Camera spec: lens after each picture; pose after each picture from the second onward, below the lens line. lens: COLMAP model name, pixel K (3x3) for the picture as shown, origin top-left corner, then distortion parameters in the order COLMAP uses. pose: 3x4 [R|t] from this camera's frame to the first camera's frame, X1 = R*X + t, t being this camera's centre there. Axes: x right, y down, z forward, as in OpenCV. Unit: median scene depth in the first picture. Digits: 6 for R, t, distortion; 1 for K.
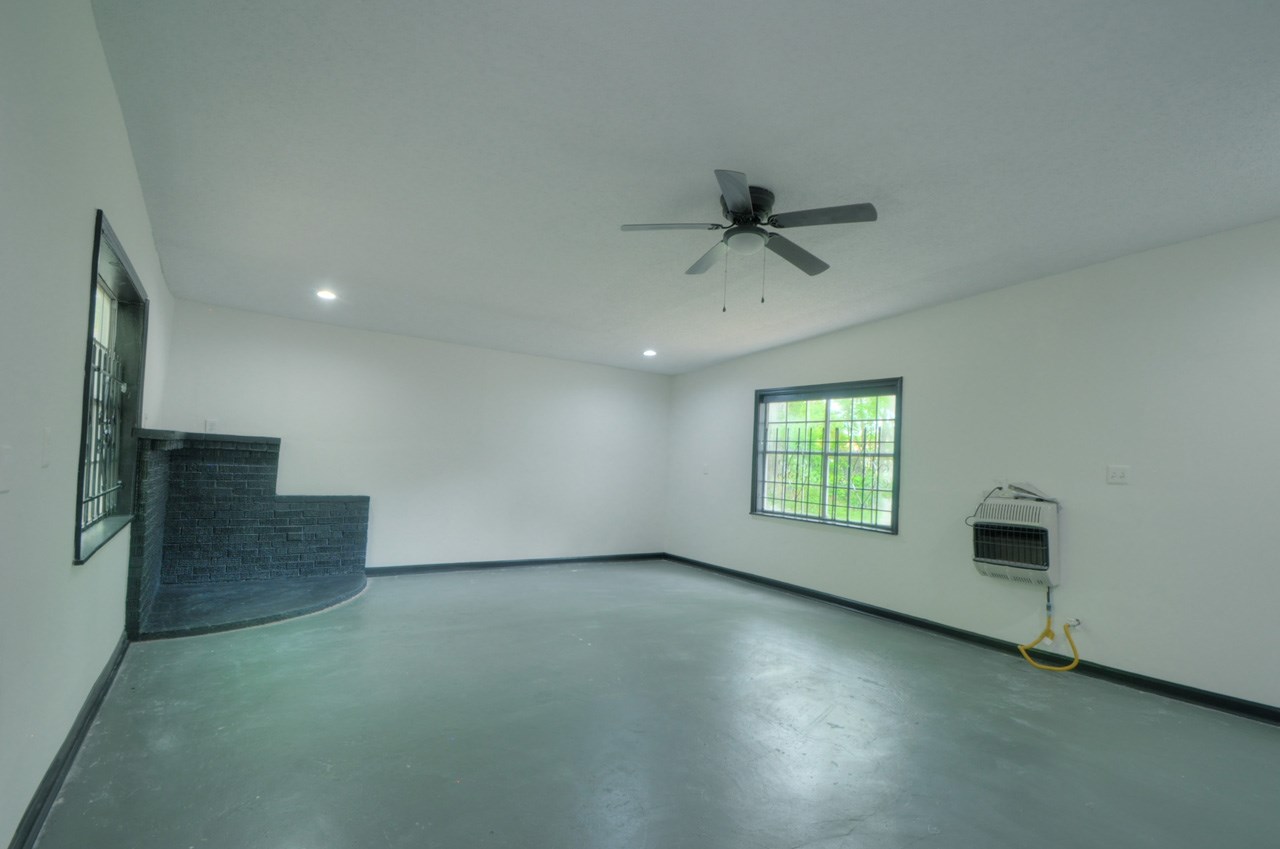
lens RADIAL K [[626.9, 0, 653.7], [0, 626.9, 433.5], [0, 0, 1]] dist [0.002194, -0.000347]
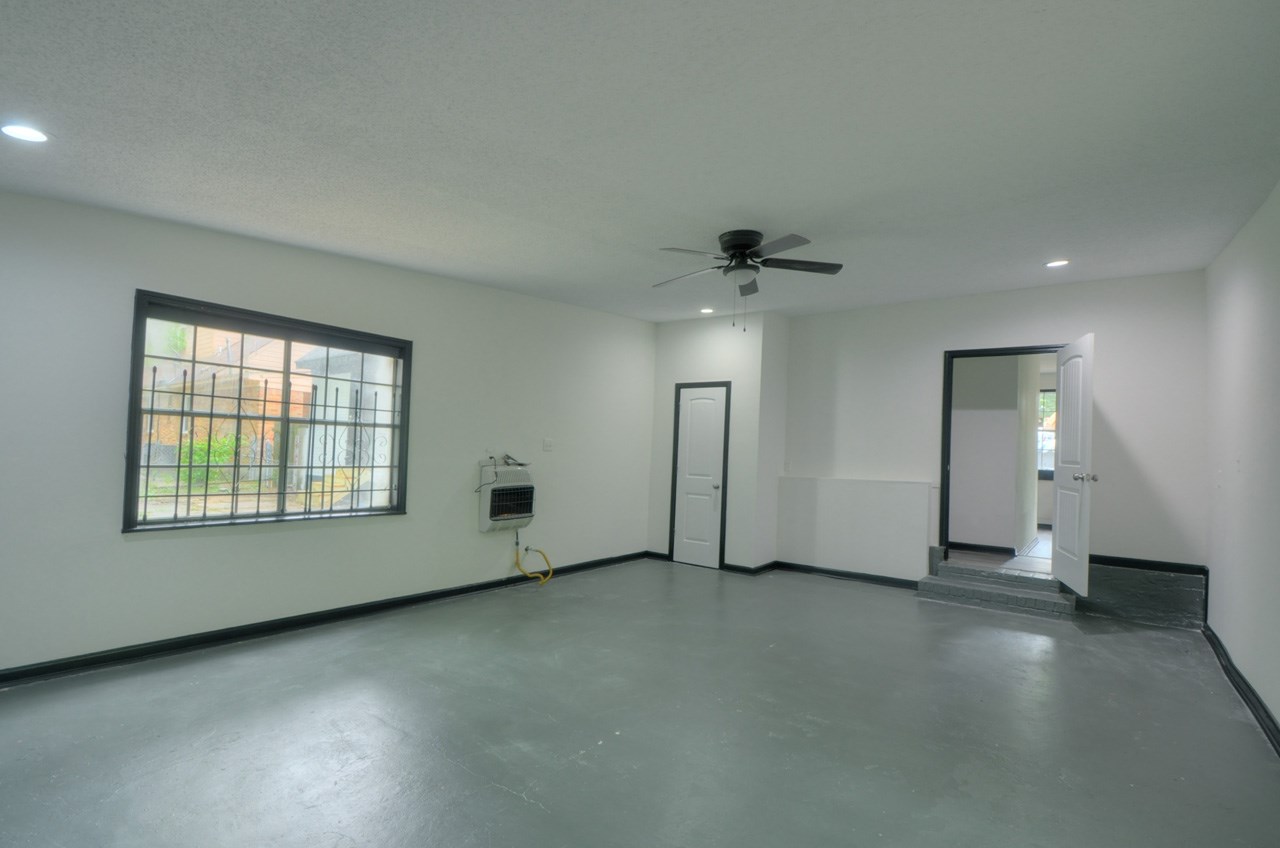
lens RADIAL K [[626.9, 0, 653.7], [0, 626.9, 433.0], [0, 0, 1]] dist [0.002194, -0.000347]
pose [[-0.357960, -0.031550, 0.933204, -0.546405], [-0.092184, 0.995741, -0.001696, 0.011324], [-0.929175, -0.086633, -0.359344, 0.923300]]
